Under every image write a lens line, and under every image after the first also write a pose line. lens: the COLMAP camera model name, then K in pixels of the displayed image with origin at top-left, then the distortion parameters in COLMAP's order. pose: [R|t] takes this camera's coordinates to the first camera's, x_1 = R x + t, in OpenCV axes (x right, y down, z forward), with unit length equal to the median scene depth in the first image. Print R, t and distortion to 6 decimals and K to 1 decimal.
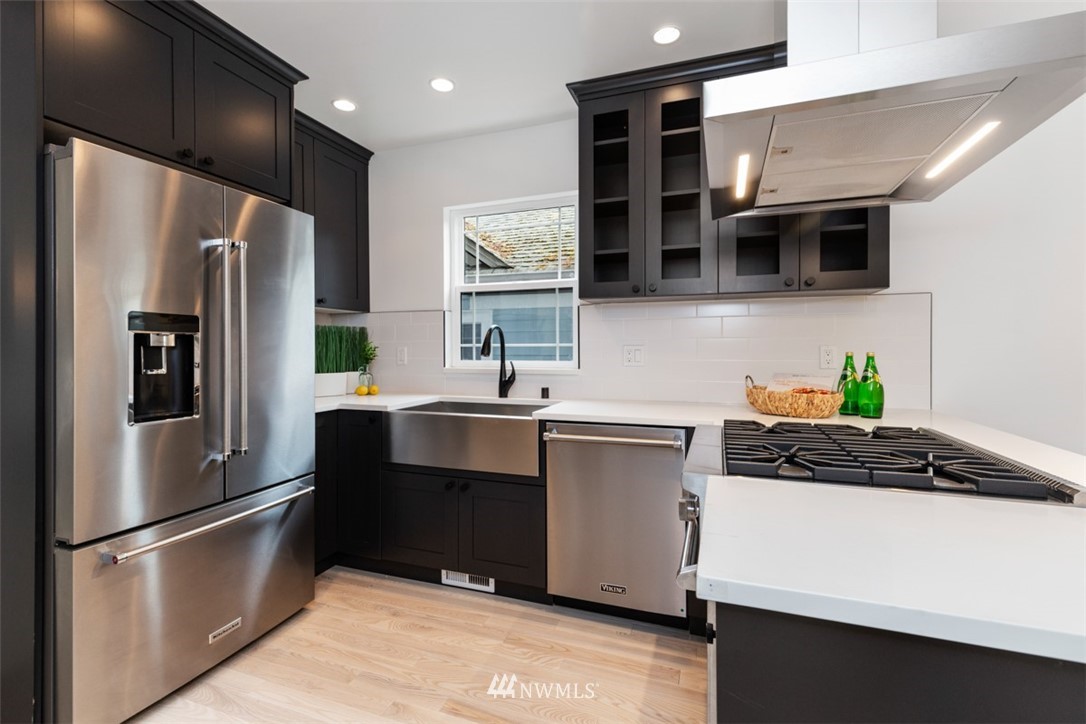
lens RADIAL K [[493.3, 0, 539.7], [0, 493.3, 350.4], [0, 0, 1]] dist [0.002966, 0.000066]
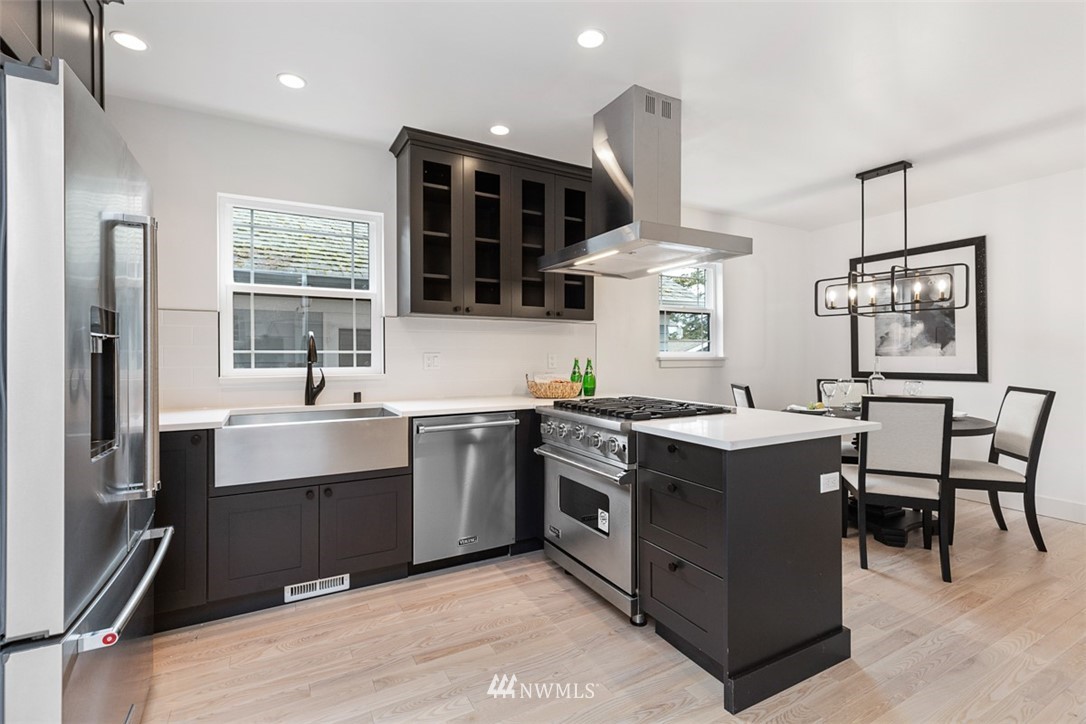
lens RADIAL K [[486.5, 0, 543.0], [0, 486.5, 362.0], [0, 0, 1]] dist [-0.001004, -0.000272]
pose [[0.652658, -0.011055, 0.757572, -0.645153], [0.001784, 0.999913, 0.013055, -0.003573], [-0.757650, -0.007169, 0.652621, 0.017091]]
